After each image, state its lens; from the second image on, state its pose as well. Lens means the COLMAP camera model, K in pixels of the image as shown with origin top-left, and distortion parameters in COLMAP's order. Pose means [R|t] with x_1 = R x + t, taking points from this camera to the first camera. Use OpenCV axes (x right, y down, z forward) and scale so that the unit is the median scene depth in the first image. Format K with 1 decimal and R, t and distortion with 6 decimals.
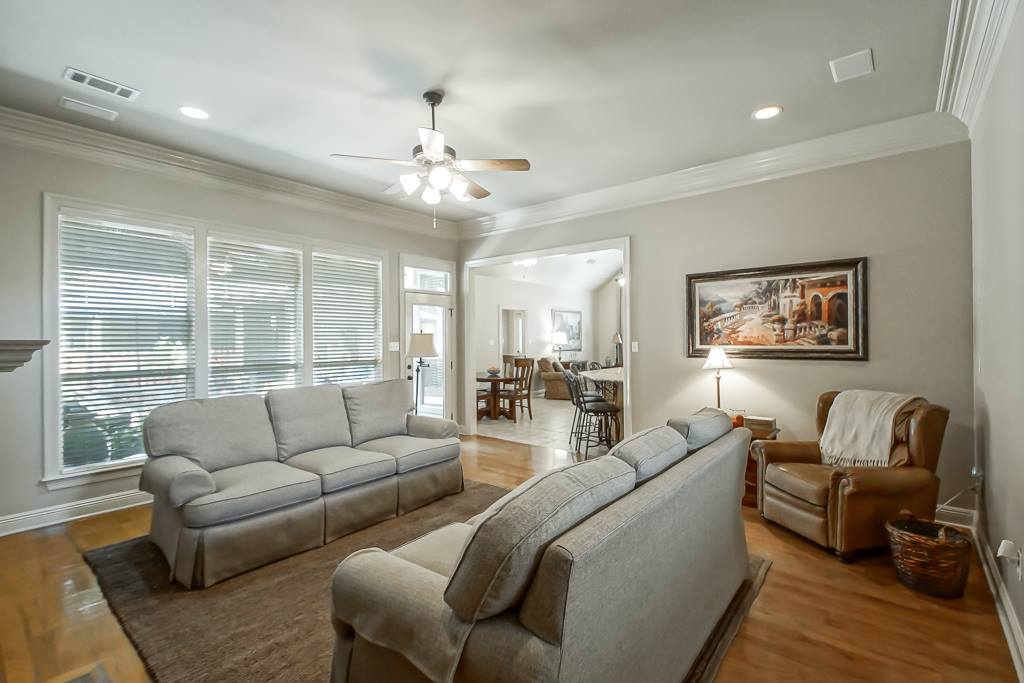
lens RADIAL K [[465.7, 0, 517.5], [0, 465.7, 338.5], [0, 0, 1]] dist [0.009784, -0.003942]
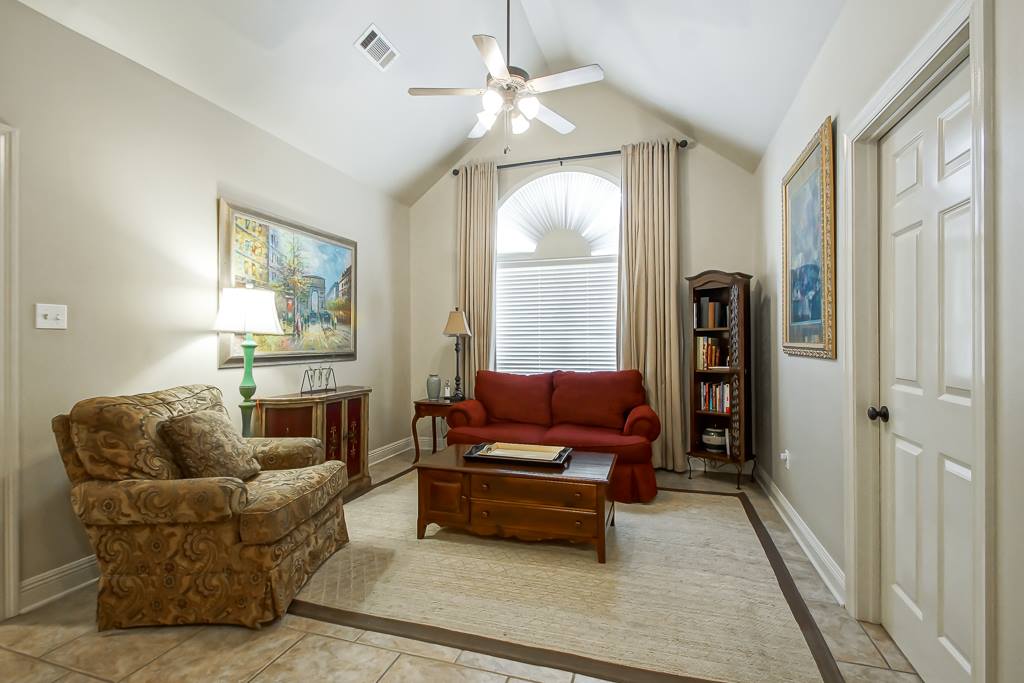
lens RADIAL K [[465.7, 0, 514.4], [0, 465.7, 338.9], [0, 0, 1]] dist [0.009784, -0.003942]
pose [[0.928385, -0.002146, 0.371612, 0.127988], [0.005101, 0.999963, -0.006968, 0.016152], [-0.371584, 0.008364, 0.928362, 0.697214]]
